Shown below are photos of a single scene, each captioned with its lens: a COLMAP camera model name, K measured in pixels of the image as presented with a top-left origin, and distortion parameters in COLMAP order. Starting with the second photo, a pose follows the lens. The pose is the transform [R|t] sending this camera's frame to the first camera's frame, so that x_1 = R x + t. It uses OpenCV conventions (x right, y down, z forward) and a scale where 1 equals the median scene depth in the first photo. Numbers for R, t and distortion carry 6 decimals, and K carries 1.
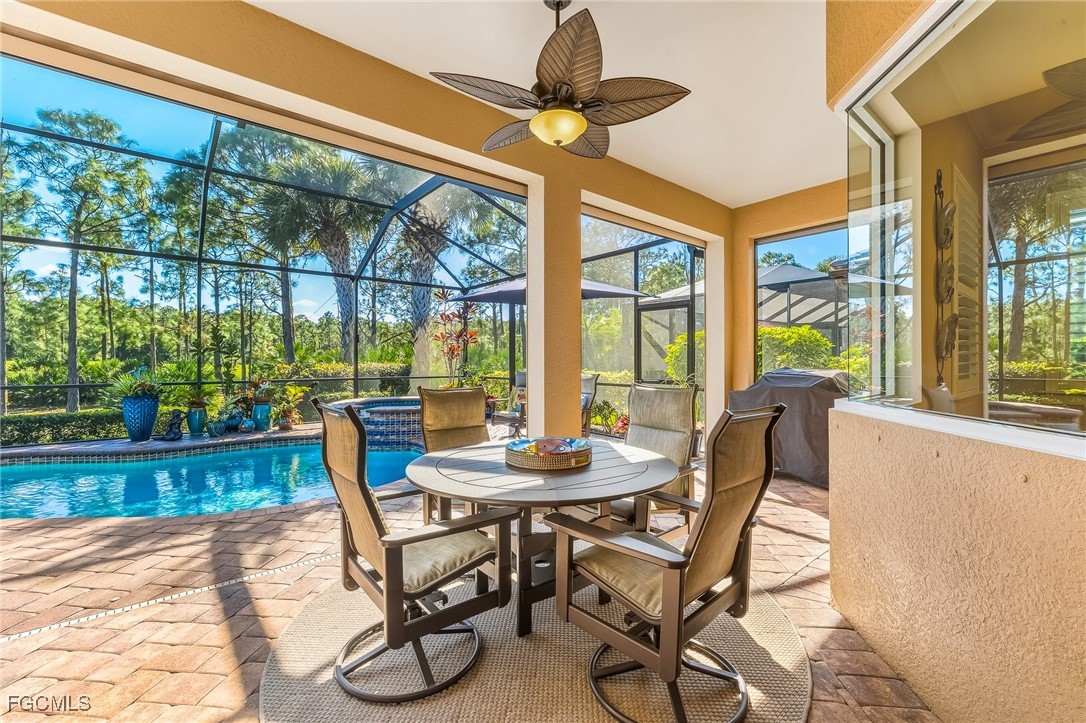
lens RADIAL K [[458.3, 0, 545.7], [0, 458.3, 365.4], [0, 0, 1]] dist [0.001345, 0.000054]
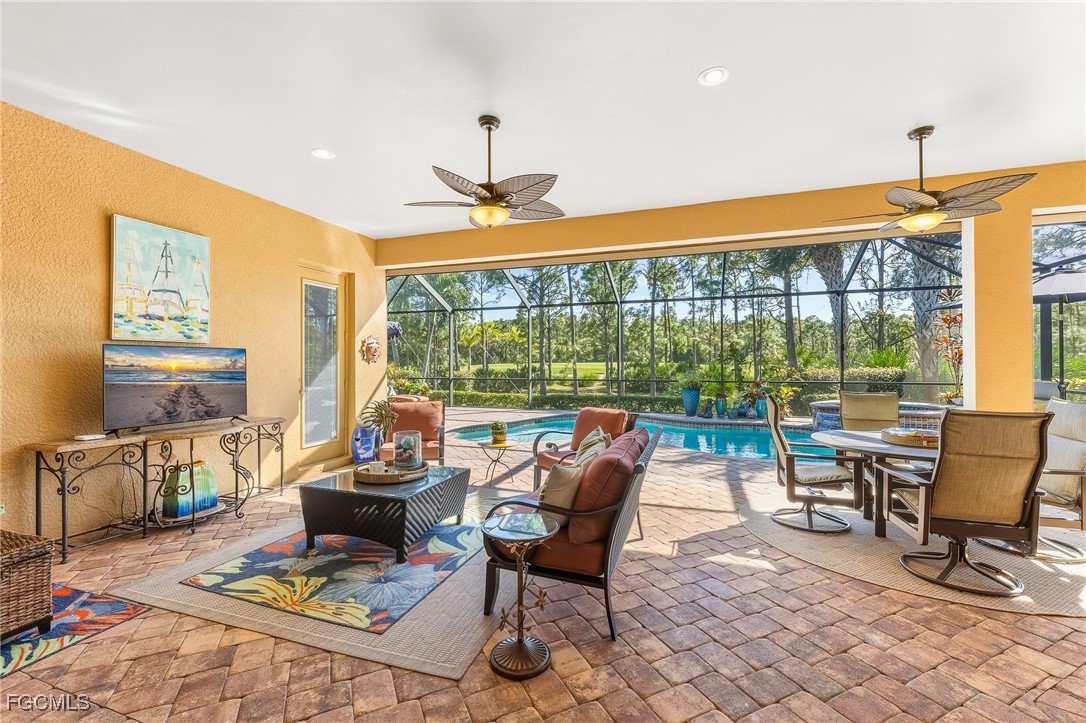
lens RADIAL K [[458.9, 0, 542.8], [0, 458.9, 350.0], [0, 0, 1]] dist [0.001143, 0.000084]
pose [[0.520889, -0.022459, -0.853329, 0.158723], [-0.007488, 0.999495, -0.030878, -0.009886], [0.853591, 0.022474, 0.520458, -0.202474]]
